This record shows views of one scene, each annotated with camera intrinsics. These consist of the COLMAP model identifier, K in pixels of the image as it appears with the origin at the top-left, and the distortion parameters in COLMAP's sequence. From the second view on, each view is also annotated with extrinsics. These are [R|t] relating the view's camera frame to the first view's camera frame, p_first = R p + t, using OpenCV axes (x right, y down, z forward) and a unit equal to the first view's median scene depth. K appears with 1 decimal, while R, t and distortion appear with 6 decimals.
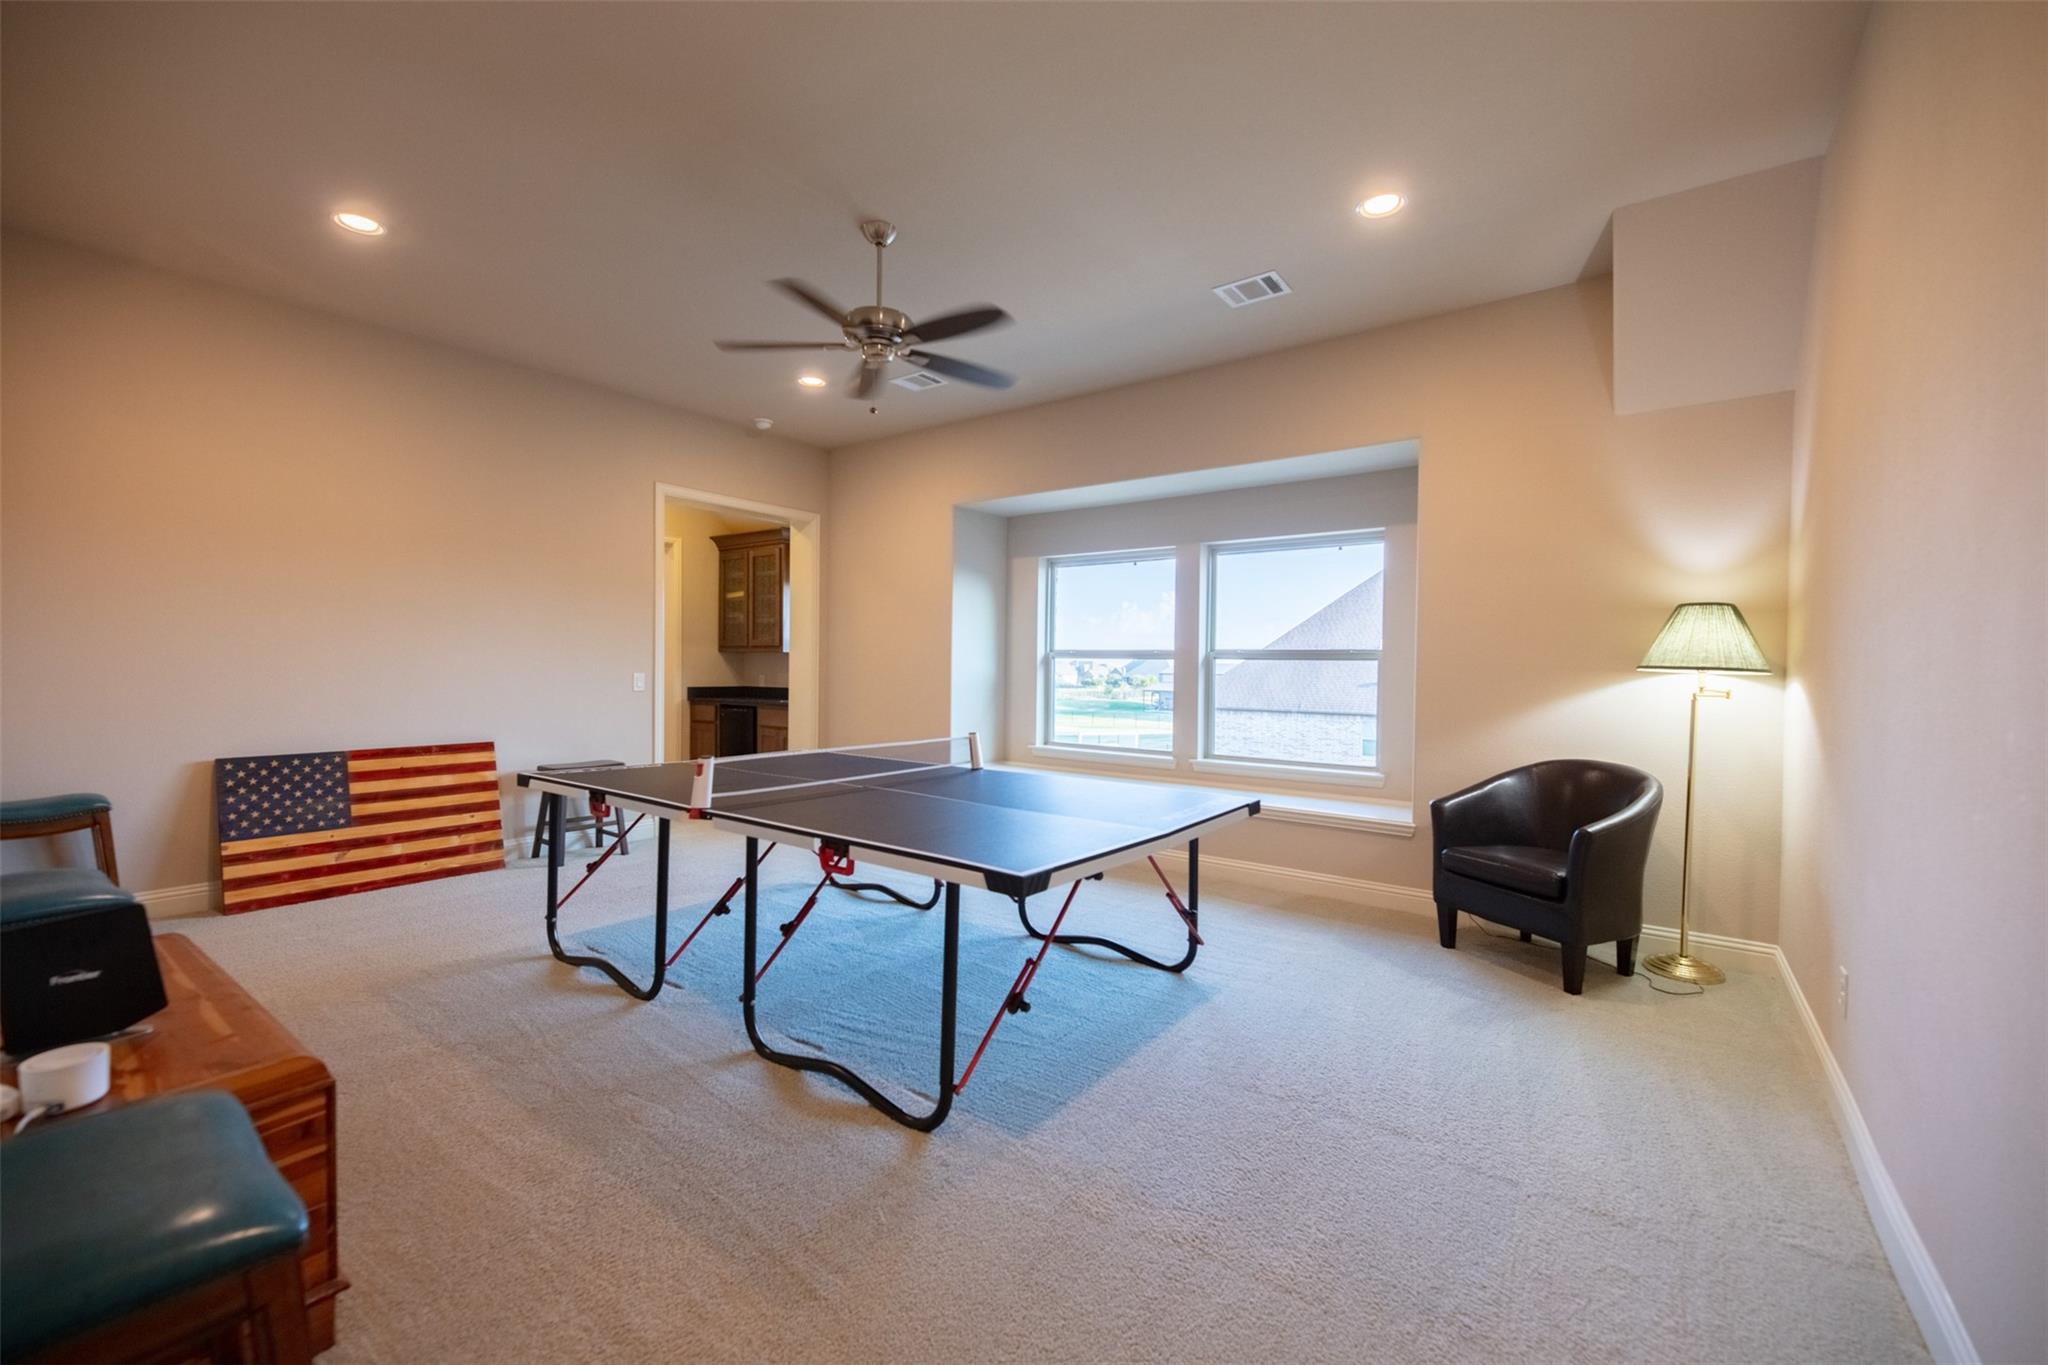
lens RADIAL K [[825.0, 0, 1025.0], [0, 825.0, 678.2], [0, 0, 1]] dist [0.001220, -0.004448]
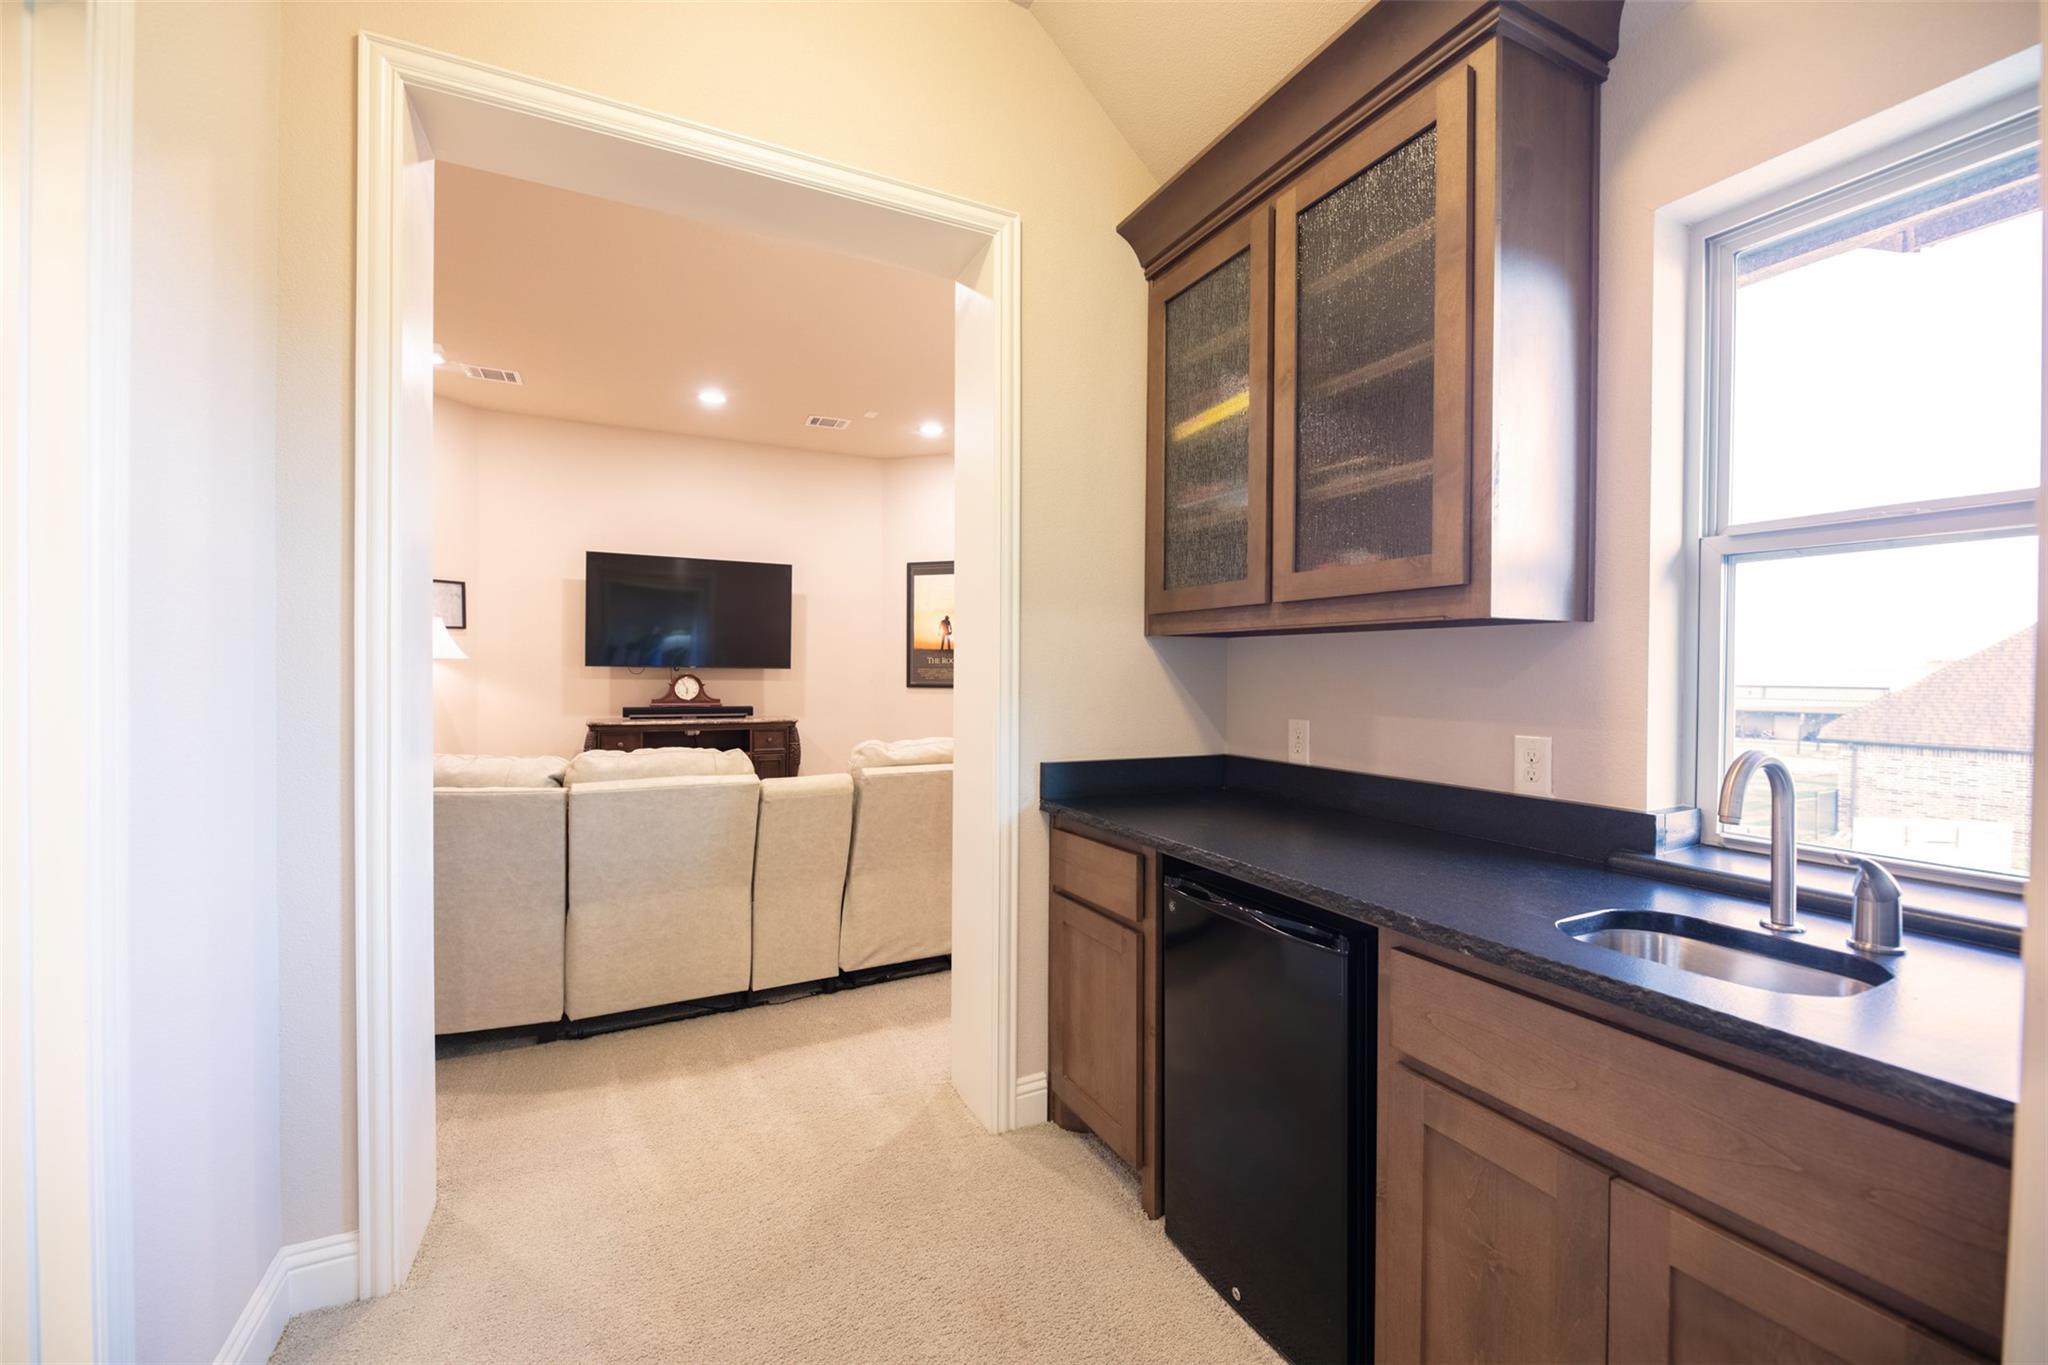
lens RADIAL K [[825.0, 0, 1025.0], [0, 825.0, 678.2], [0, 0, 1]] dist [0.001220, -0.004448]
pose [[0.889442, -0.000253, -0.457047, -0.282745], [-0.004948, 0.999936, -0.010184, -0.014667], [0.457020, 0.011320, 0.889384, 0.739687]]
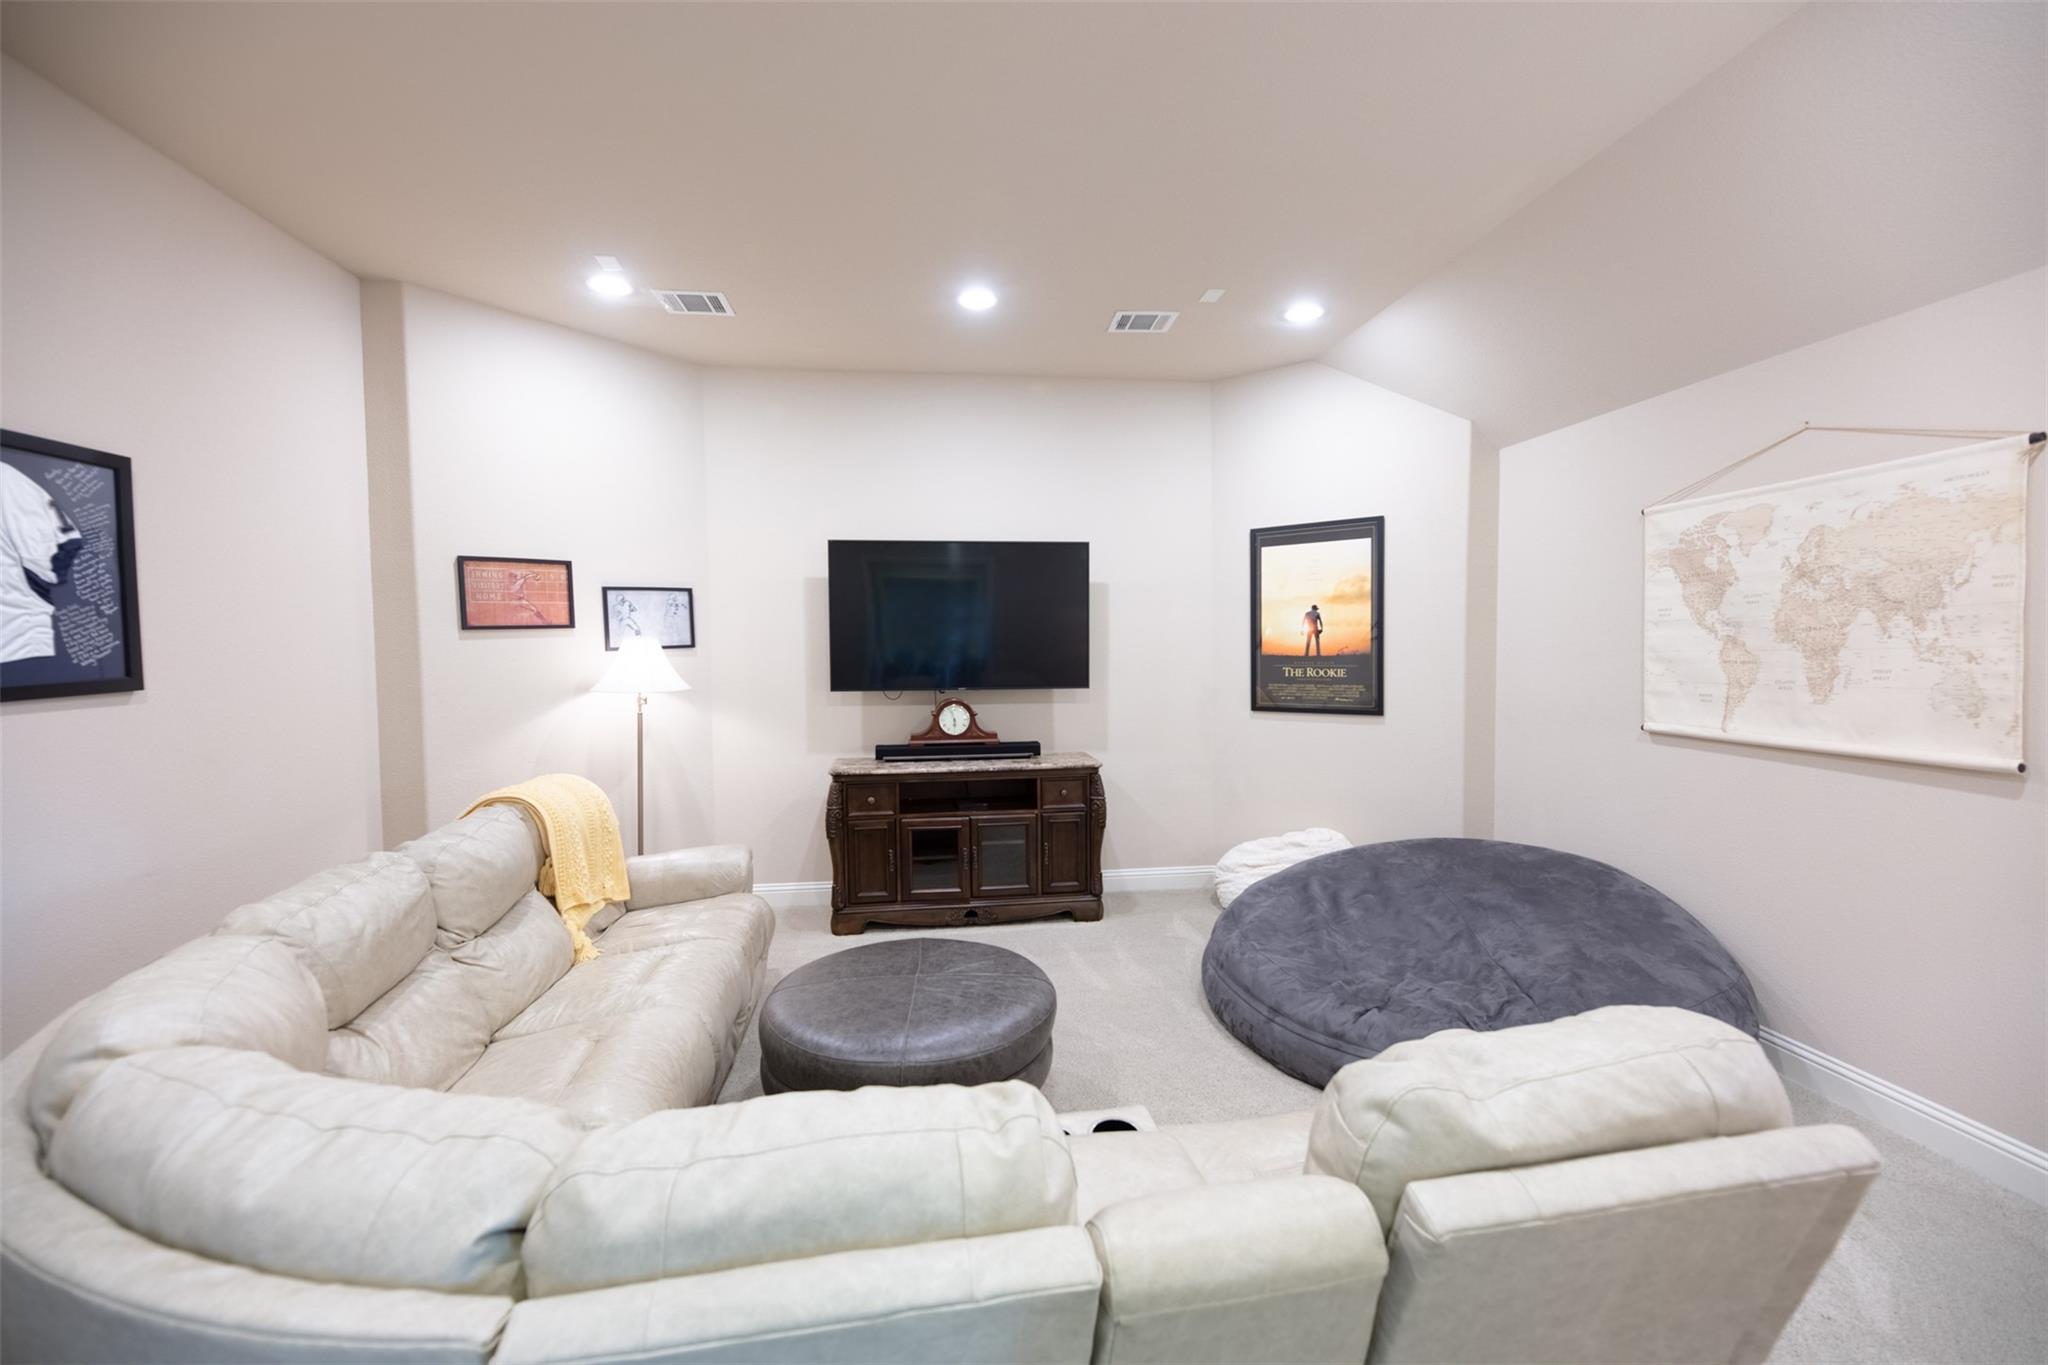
lens RADIAL K [[825.0, 0, 1025.0], [0, 825.0, 678.2], [0, 0, 1]] dist [0.001220, -0.004448]
pose [[0.695533, 0.010110, -0.718423, -0.335603], [0.008473, 0.999716, 0.022271, -0.024862], [0.718444, -0.021578, 0.695250, 0.789804]]
